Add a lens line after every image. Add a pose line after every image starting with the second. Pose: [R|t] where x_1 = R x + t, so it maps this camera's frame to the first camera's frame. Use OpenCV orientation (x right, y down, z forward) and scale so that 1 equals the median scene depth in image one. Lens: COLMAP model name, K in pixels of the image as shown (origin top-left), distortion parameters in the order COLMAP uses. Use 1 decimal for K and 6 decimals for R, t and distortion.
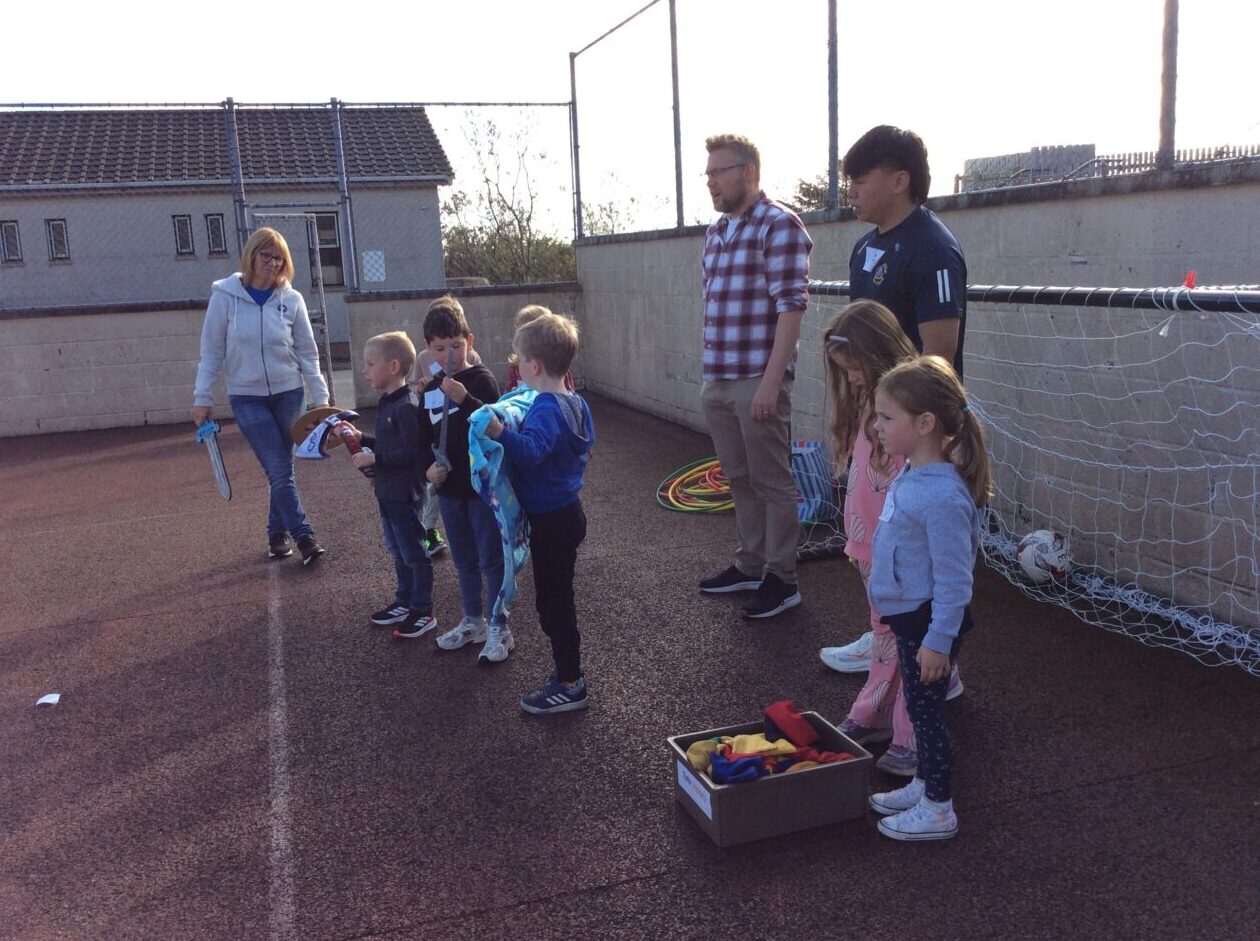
lens RADIAL K [[1163.8, 0, 610.5], [0, 1163.8, 472.7], [0, 0, 1]] dist [0.128821, -0.284724]
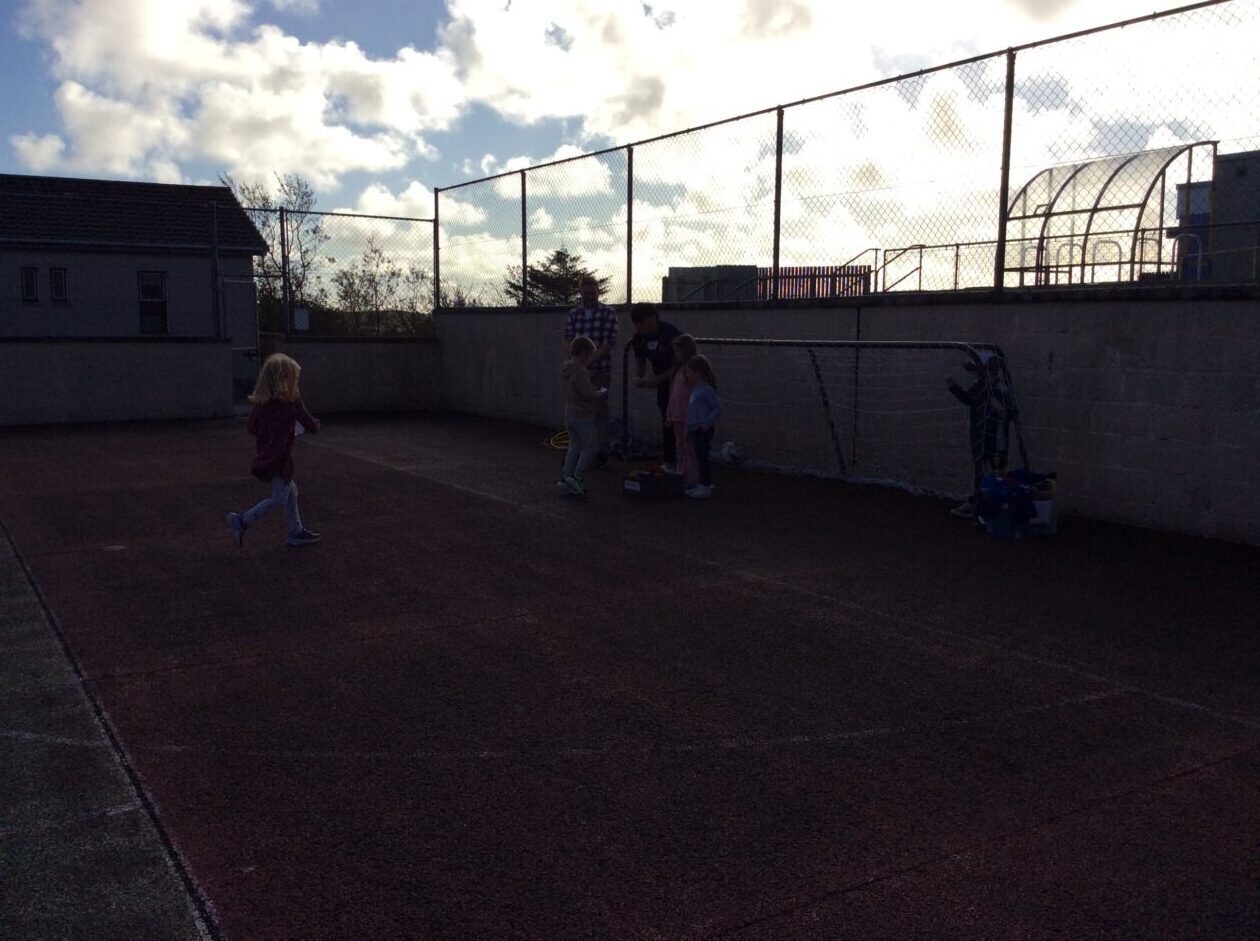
lens RADIAL K [[1134.6, 0, 630.5], [0, 1134.6, 472.9], [0, 0, 1]] dist [0.001819, -0.006052]
pose [[0.963095, 0.019120, 0.268482, -0.101921], [-0.003632, 0.998306, -0.058067, 0.055086], [-0.269138, 0.054949, 0.961533, -0.265013]]
